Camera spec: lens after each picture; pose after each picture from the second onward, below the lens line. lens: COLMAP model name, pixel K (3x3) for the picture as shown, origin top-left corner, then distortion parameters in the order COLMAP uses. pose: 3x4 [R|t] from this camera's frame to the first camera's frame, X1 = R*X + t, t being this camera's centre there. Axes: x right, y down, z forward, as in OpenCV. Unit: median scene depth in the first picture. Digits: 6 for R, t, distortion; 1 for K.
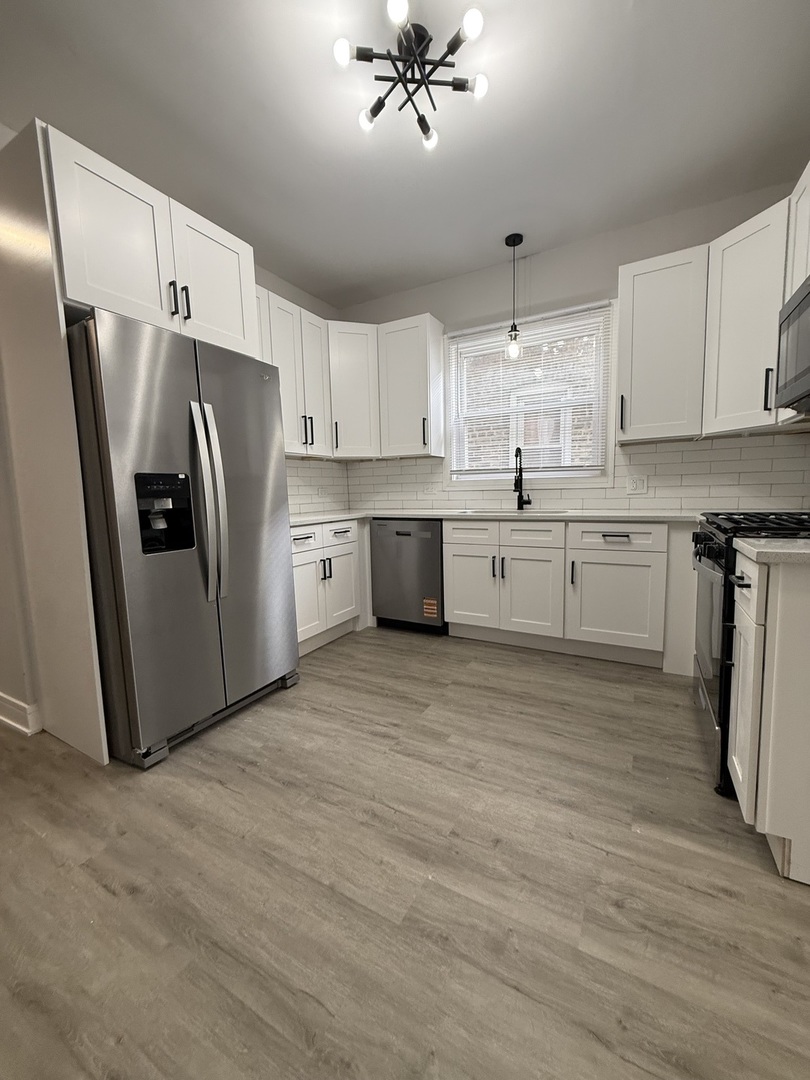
lens RADIAL K [[426.3, 0, 405.0], [0, 426.3, 540.0], [0, 0, 1]] dist [-0.000379, 0.000247]
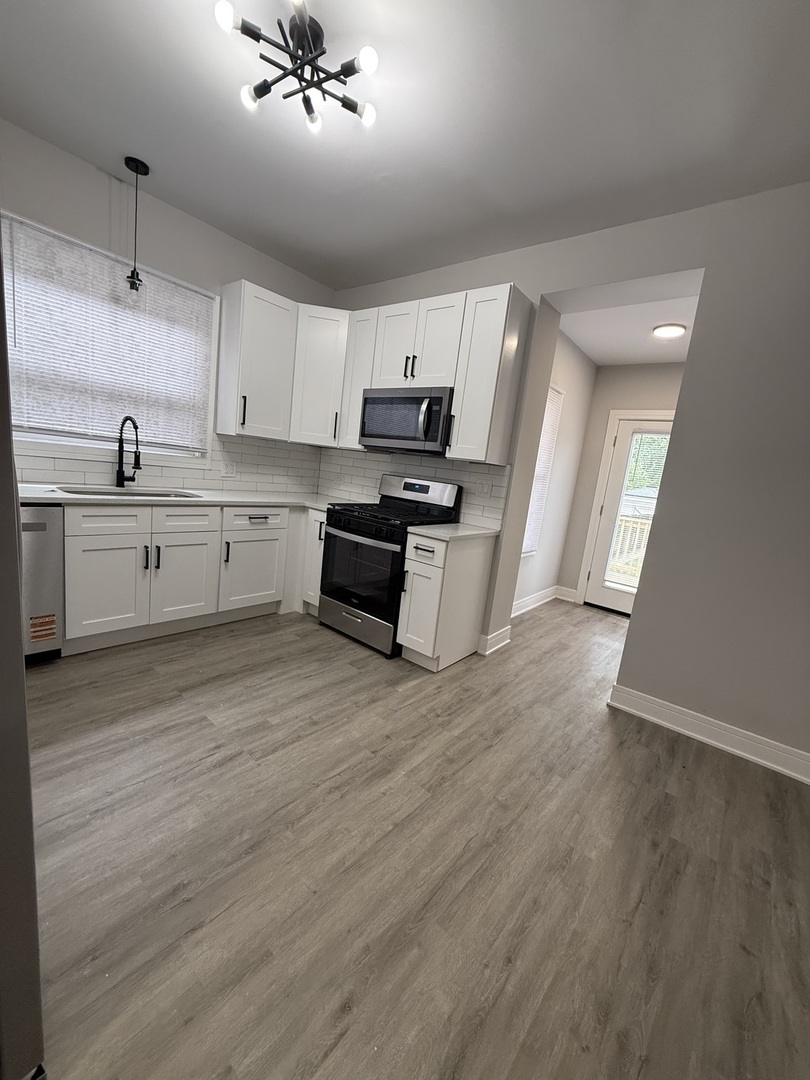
lens RADIAL K [[426.3, 0, 405.0], [0, 426.3, 540.0], [0, 0, 1]] dist [-0.000379, 0.000247]
pose [[0.189155, -0.118234, 0.974803, -0.825681], [-0.011024, 0.992406, 0.122509, -0.132709], [-0.981885, -0.033919, 0.186415, 0.466646]]
